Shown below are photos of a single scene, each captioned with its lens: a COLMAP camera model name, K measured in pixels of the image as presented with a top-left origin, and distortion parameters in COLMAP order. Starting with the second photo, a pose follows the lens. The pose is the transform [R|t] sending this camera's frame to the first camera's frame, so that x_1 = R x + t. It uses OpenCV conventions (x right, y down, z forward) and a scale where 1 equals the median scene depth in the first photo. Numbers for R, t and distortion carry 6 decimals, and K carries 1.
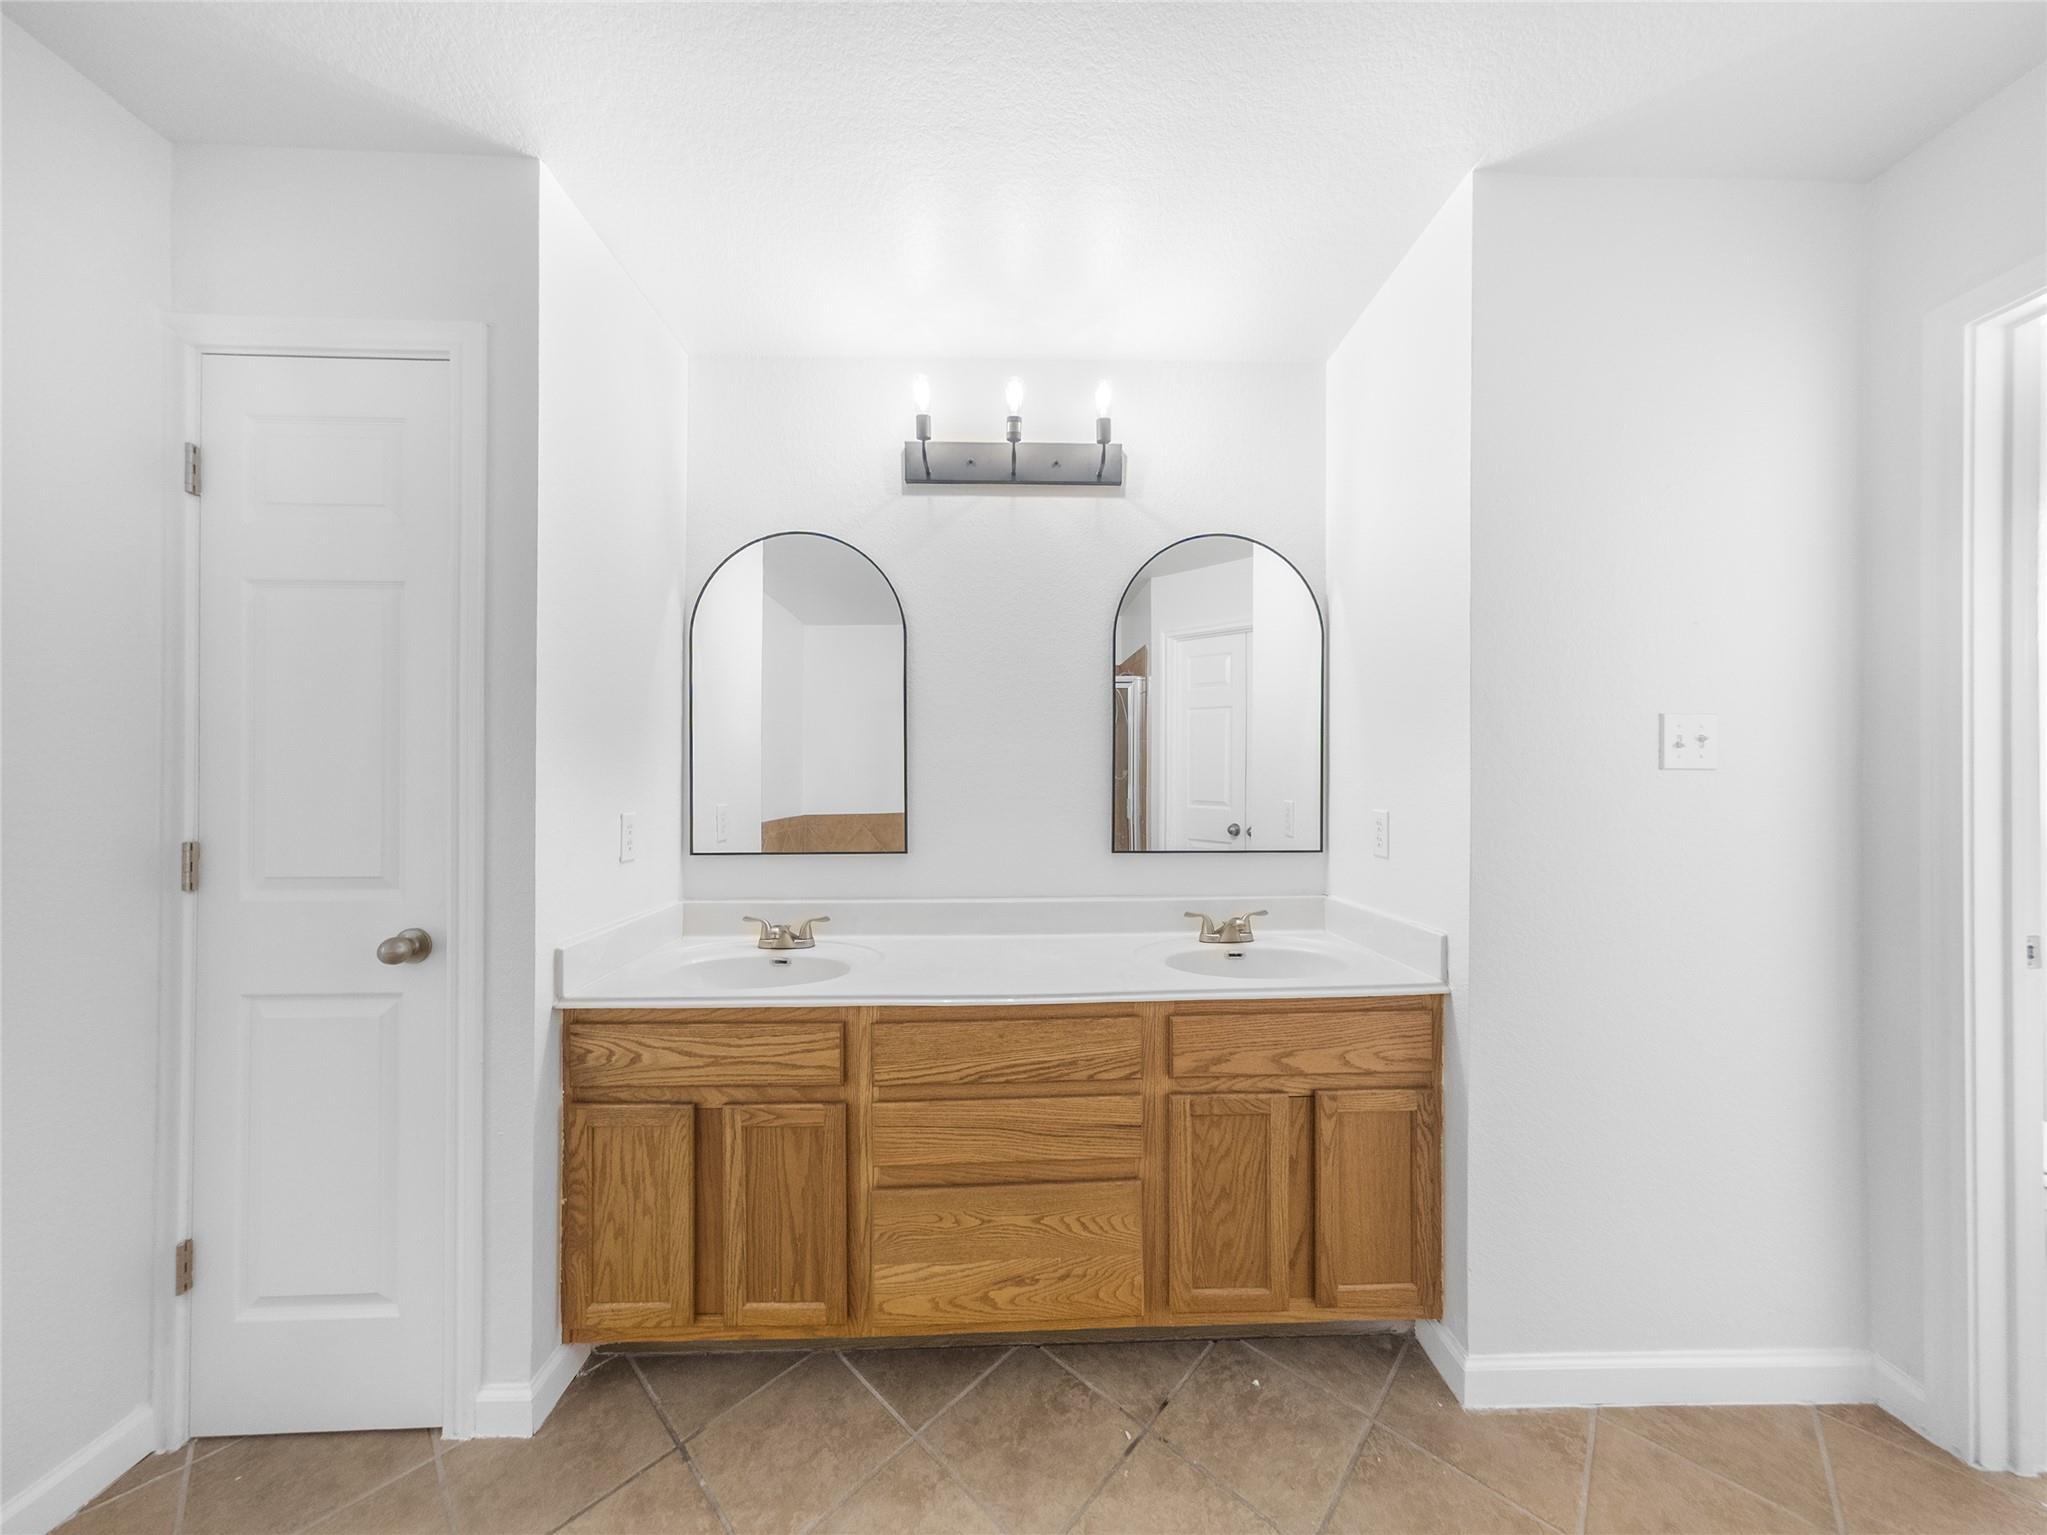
lens RADIAL K [[693.4, 0, 1028.2], [0, 693.4, 767.0], [0, 0, 1]] dist [0.000596, 0.000086]
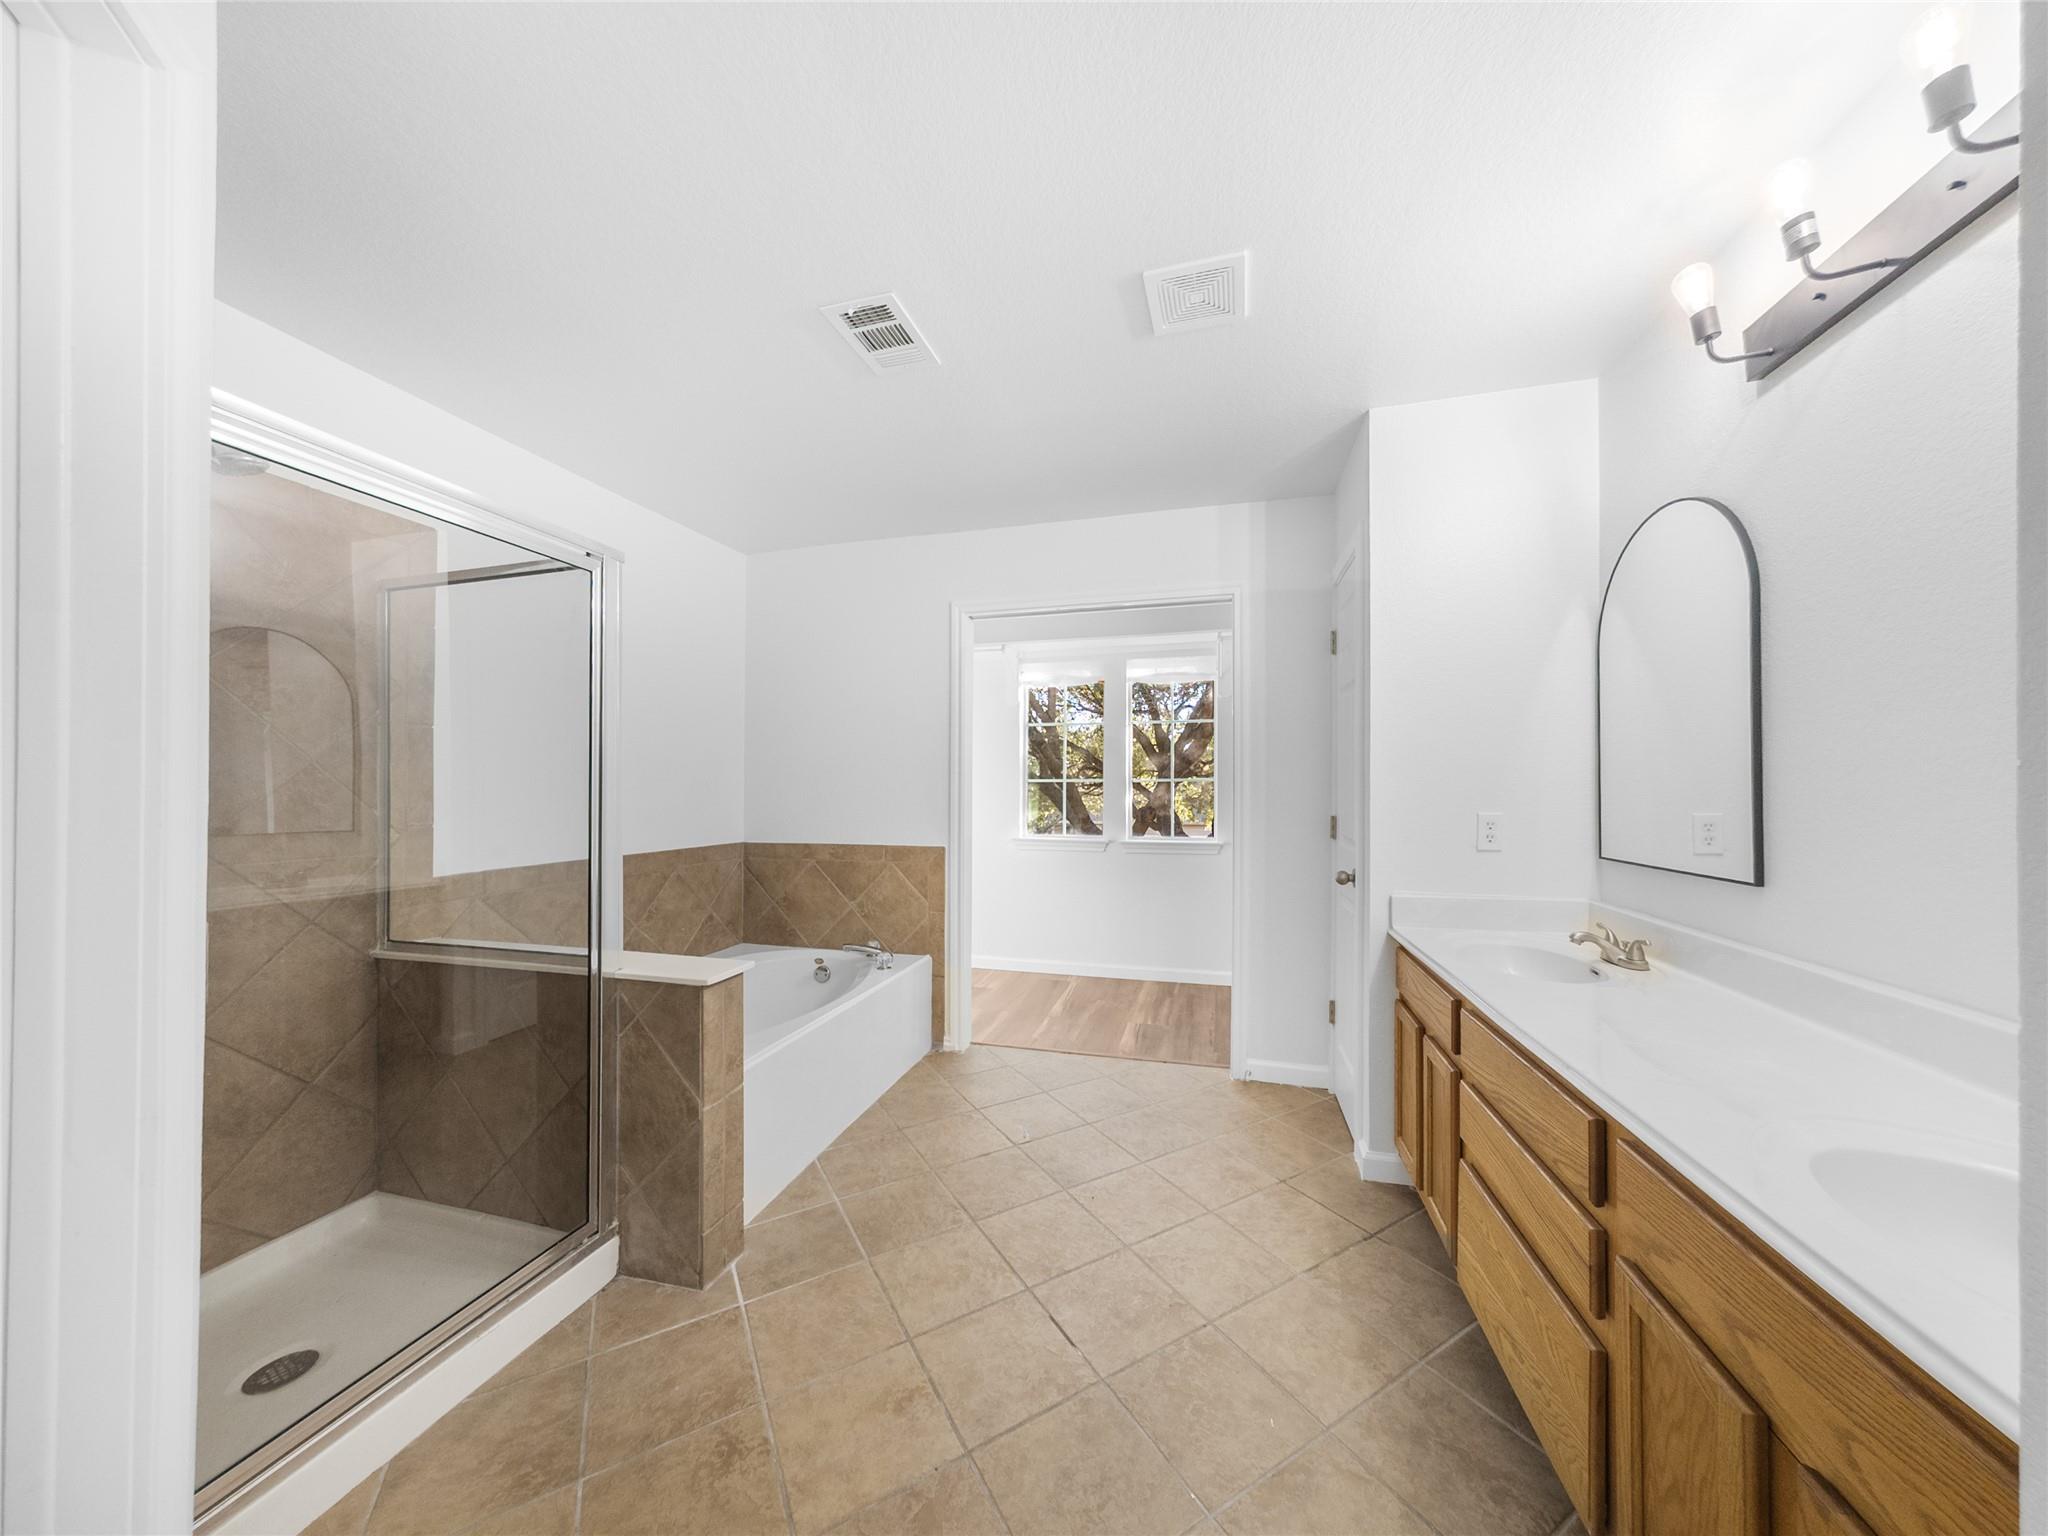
lens RADIAL K [[693.8, 0, 1026.7], [0, 693.8, 777.9], [0, 0, 1]] dist [0.000596, 0.000086]
pose [[-0.289503, -0.004018, -0.957169, 1.129587], [0.012525, 0.999890, -0.007985, -0.002566], [0.957095, -0.014301, -0.289420, 0.722173]]
